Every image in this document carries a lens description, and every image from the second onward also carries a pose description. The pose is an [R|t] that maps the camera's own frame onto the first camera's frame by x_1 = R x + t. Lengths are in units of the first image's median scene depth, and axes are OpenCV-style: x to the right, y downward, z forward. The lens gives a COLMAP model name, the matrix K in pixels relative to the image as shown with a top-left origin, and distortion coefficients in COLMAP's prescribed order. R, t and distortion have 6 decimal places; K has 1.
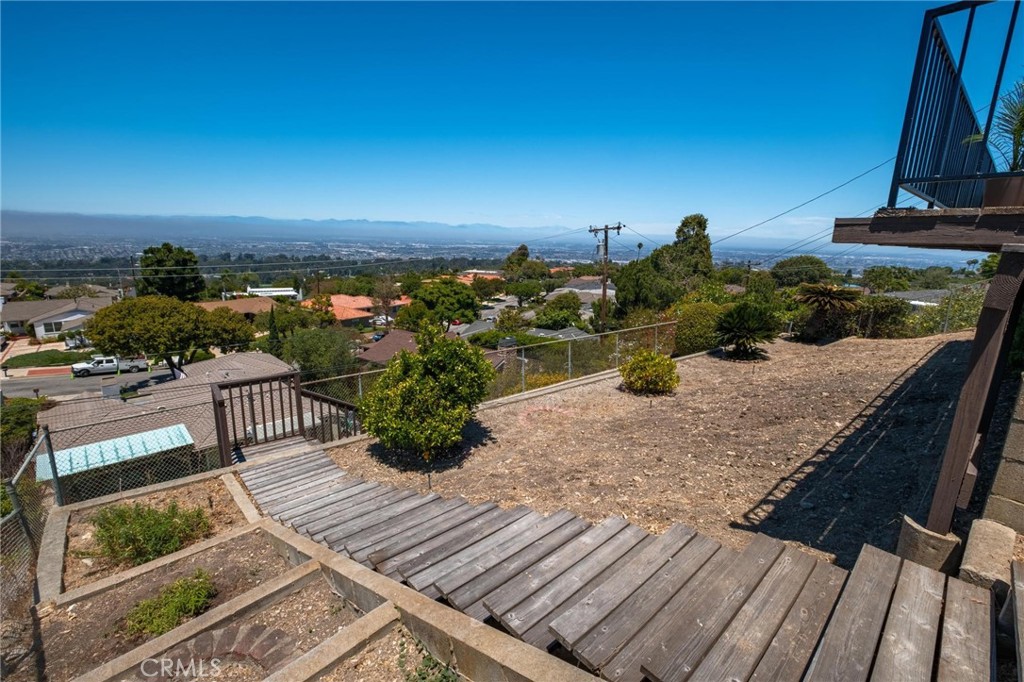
lens RADIAL K [[444.8, 0, 512.0], [0, 444.8, 341.0], [0, 0, 1]] dist [-0.000511, -0.000435]
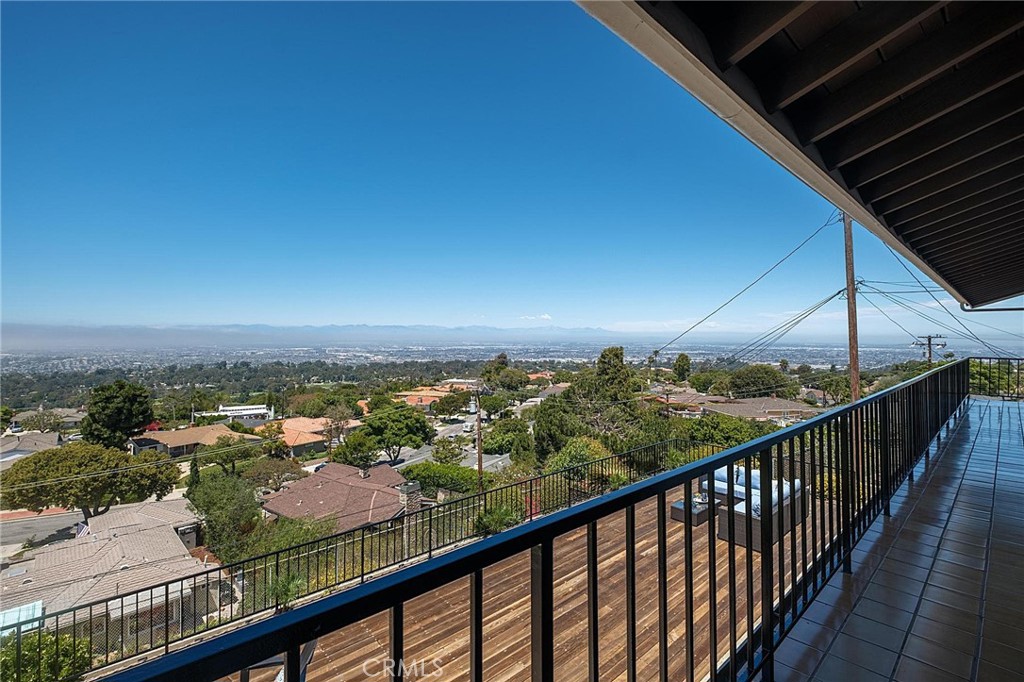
lens RADIAL K [[445.8, 0, 512.0], [0, 445.8, 341.0], [0, 0, 1]] dist [0.000285, 0.000016]
pose [[0.999694, -0.023297, 0.008272, 0.105540], [0.024546, 0.975251, -0.219733, -0.045525], [-0.002948, 0.219869, 0.975525, -0.030808]]
